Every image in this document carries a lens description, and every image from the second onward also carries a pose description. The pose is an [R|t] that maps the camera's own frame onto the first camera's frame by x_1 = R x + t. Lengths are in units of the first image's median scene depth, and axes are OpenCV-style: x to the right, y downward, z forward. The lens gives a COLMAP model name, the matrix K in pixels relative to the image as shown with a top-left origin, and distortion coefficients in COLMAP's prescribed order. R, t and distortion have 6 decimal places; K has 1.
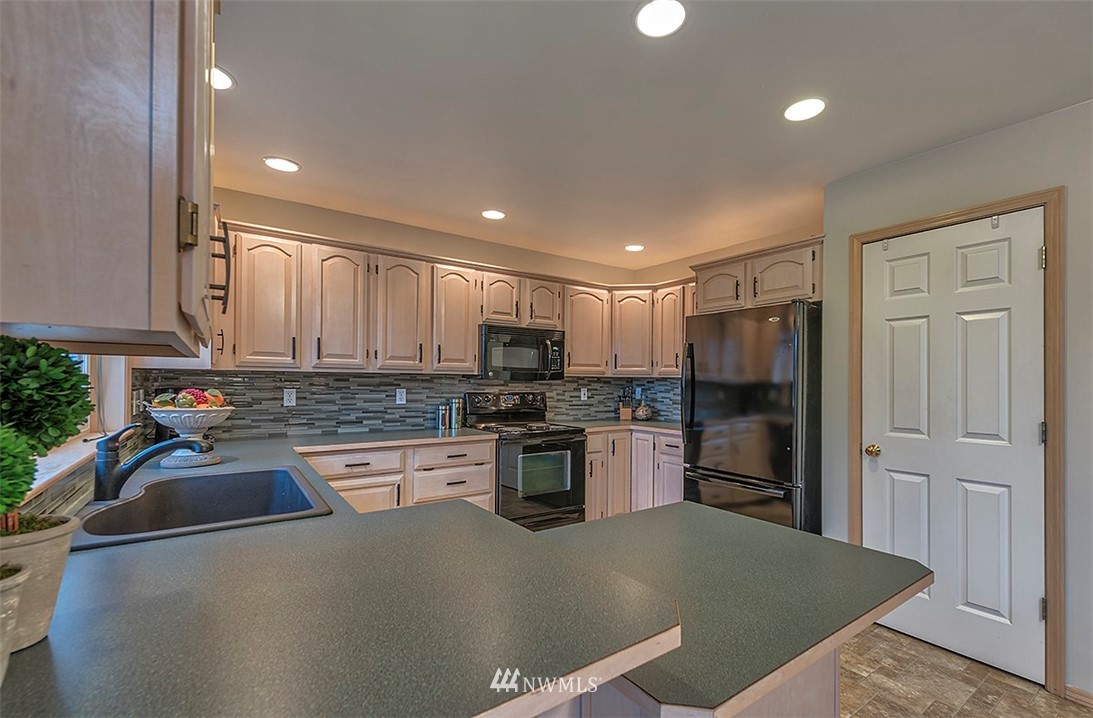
lens RADIAL K [[473.9, 0, 578.7], [0, 473.9, 379.8], [0, 0, 1]] dist [0.029313, 0.000407]
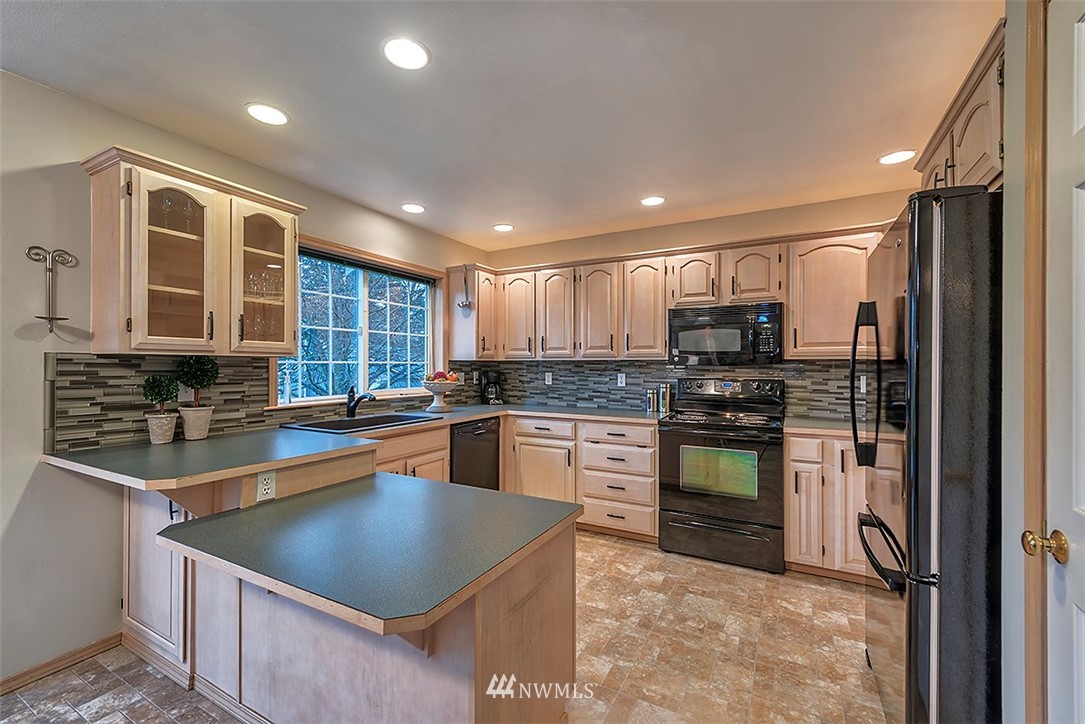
lens RADIAL K [[470.4, 0, 544.7], [0, 470.4, 367.4], [0, 0, 1]] dist [0.029313, 0.000407]
pose [[0.423194, -0.003975, -0.906030, 0.615613], [0.004704, 0.999987, -0.002190, 0.006047], [0.906027, -0.003335, 0.423207, 0.358939]]
